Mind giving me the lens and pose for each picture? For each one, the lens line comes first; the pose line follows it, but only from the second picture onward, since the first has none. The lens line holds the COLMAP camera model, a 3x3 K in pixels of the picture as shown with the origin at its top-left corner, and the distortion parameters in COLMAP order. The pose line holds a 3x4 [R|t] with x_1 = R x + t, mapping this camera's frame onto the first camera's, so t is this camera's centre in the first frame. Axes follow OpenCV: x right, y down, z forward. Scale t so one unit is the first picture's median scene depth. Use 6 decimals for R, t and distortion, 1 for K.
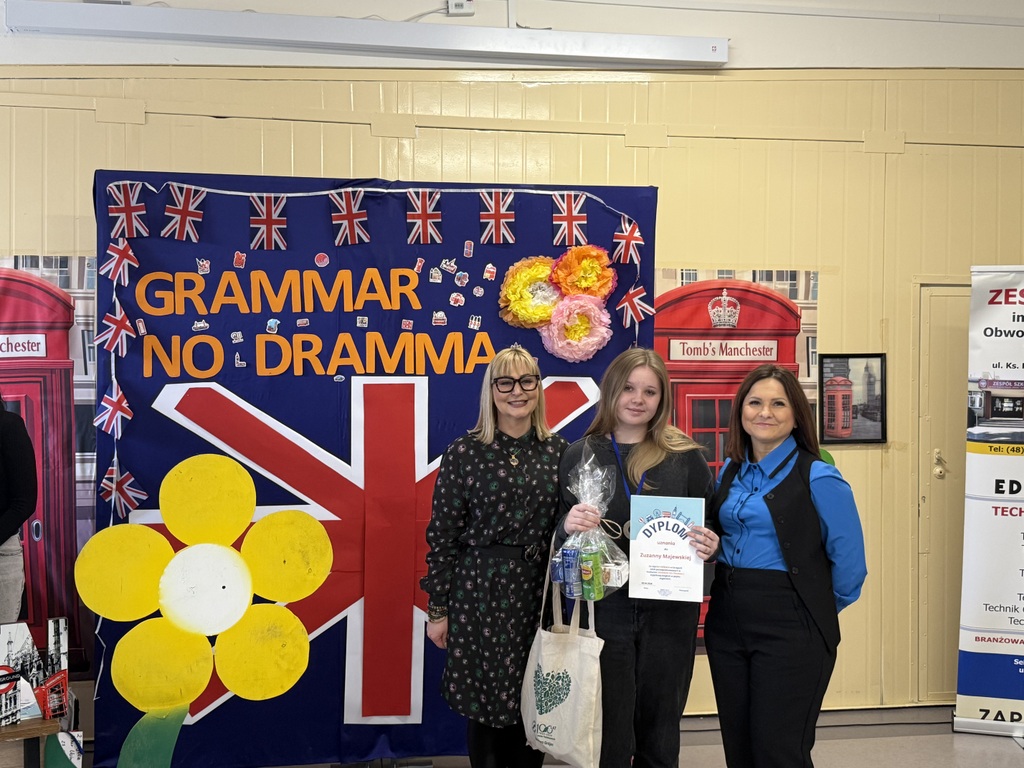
lens RADIAL K [[1171.1, 0, 512.0], [0, 1171.1, 384.0], [0, 0, 1]] dist [0.202592, -0.495206]
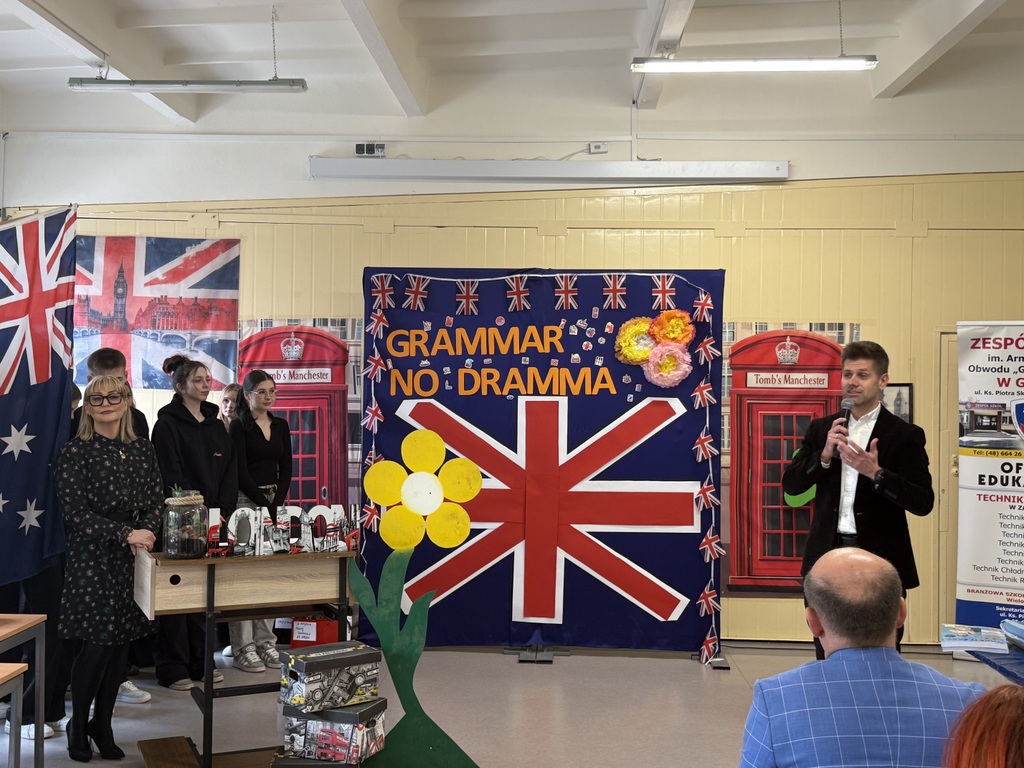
lens RADIAL K [[1151.1, 0, 511.8], [0, 1151.1, 389.5], [0, 0, 1]] dist [0.149832, -0.045002]
pose [[0.982177, 0.006947, -0.187828, 0.137806], [-0.010428, 0.999792, -0.017551, 0.011445], [0.187667, 0.019197, 0.982045, -0.480198]]
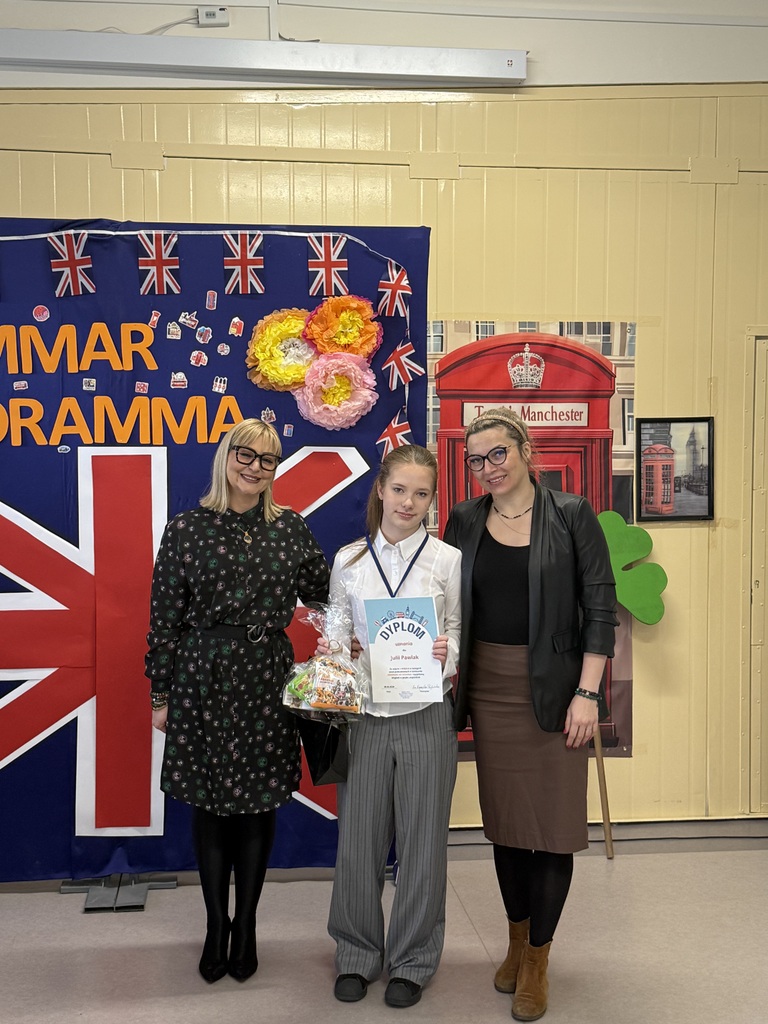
lens RADIAL K [[1387.7, 0, 381.0], [0, 1387.7, 513.5], [0, 0, 1]] dist [0.178846, -0.320401]
pose [[0.999676, -0.002927, -0.025281, 0.115278], [0.004074, 0.998959, 0.045426, -0.003315], [0.025122, -0.045514, 0.998648, -0.040099]]
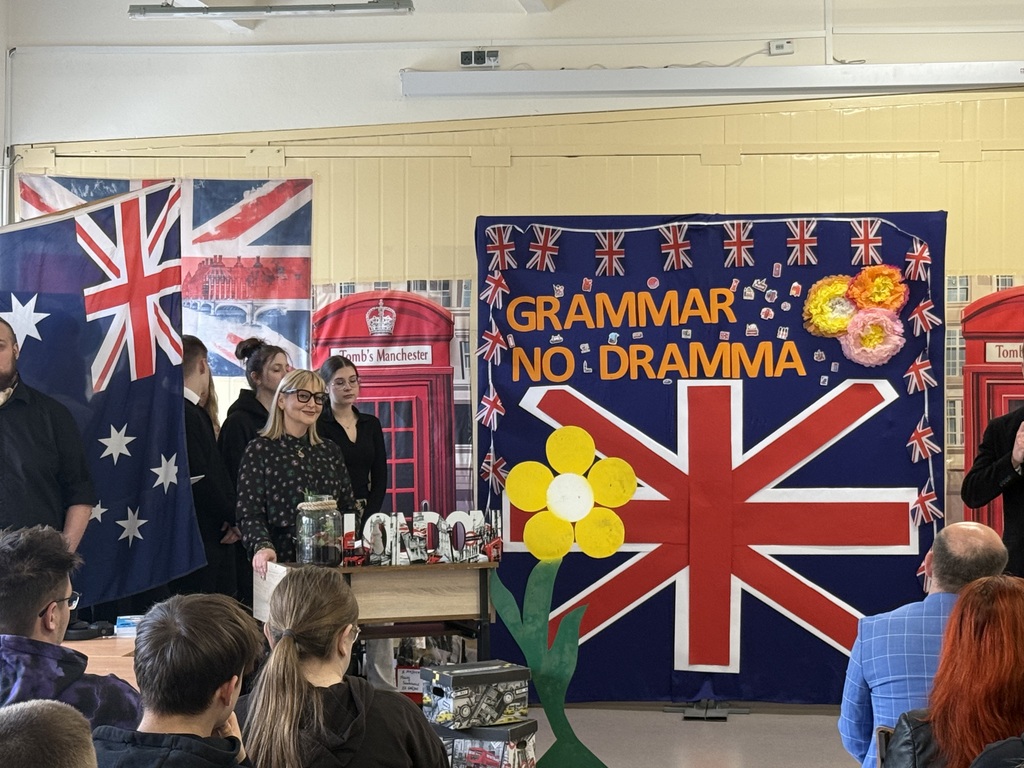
lens RADIAL K [[2132.8, 0, 512.0], [0, 2132.8, 384.0], [0, 0, 1]] dist [0.129576, 0.354853]
pose [[0.965512, -0.003215, -0.260338, 0.261940], [0.003575, 0.999993, 0.000909, -0.004851], [0.260333, -0.001808, 0.965517, -1.121017]]
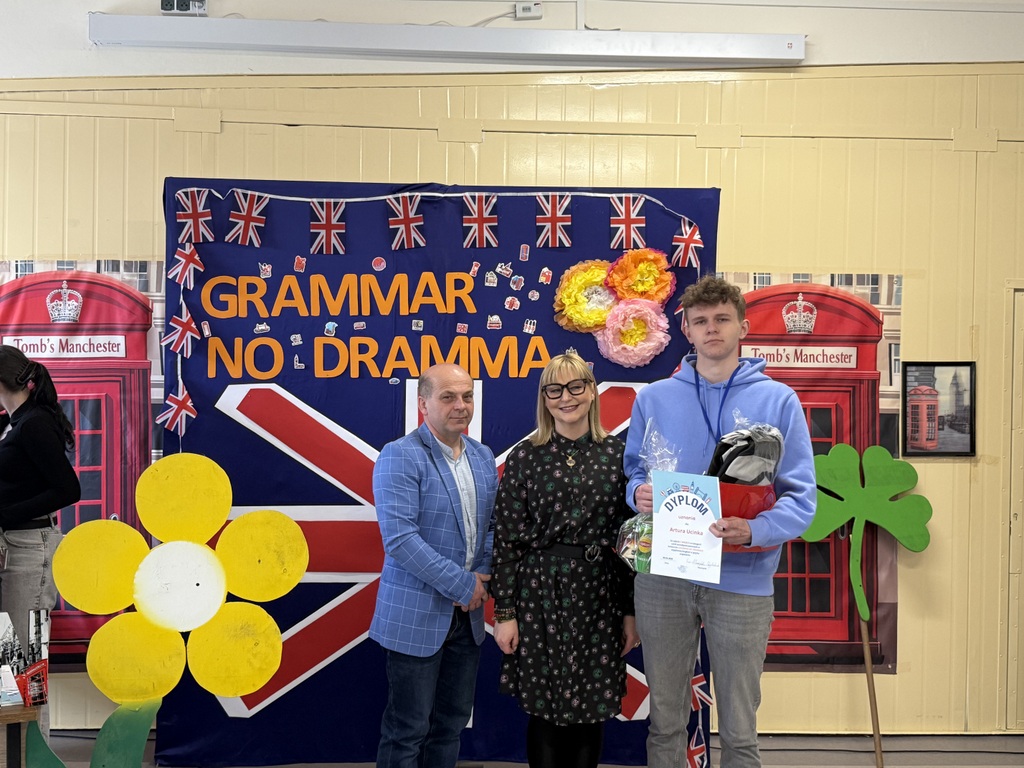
lens RADIAL K [[1174.3, 0, 504.6], [0, 1174.3, 381.4], [0, 0, 1]] dist [0.195918, -0.457230]
pose [[0.992470, 0.011829, -0.121915, 0.069624], [-0.012579, 0.999906, -0.005384, -0.000279], [0.121840, 0.006877, 0.992526, 0.008788]]
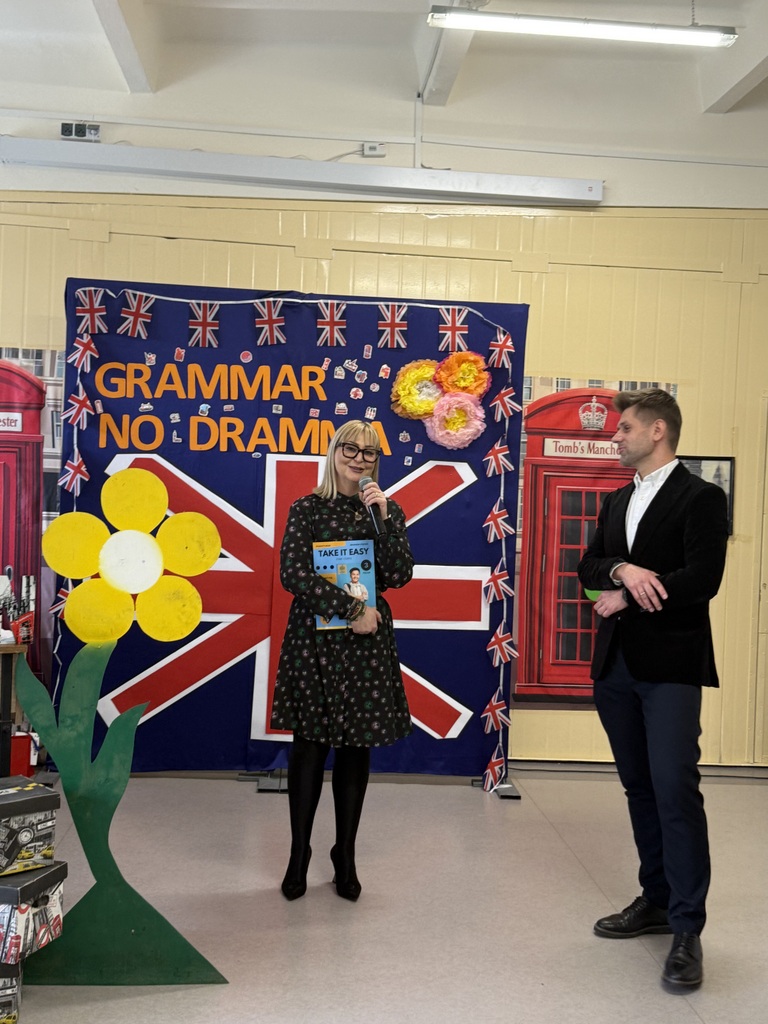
lens RADIAL K [[1174.3, 0, 391.7], [0, 1174.3, 512.1], [0, 0, 1]] dist [0.195918, -0.457230]
pose [[0.997168, 0.037976, -0.064918, 0.072266], [-0.038255, 0.999263, -0.003064, 0.051827], [0.064754, 0.005539, 0.997886, -0.200213]]
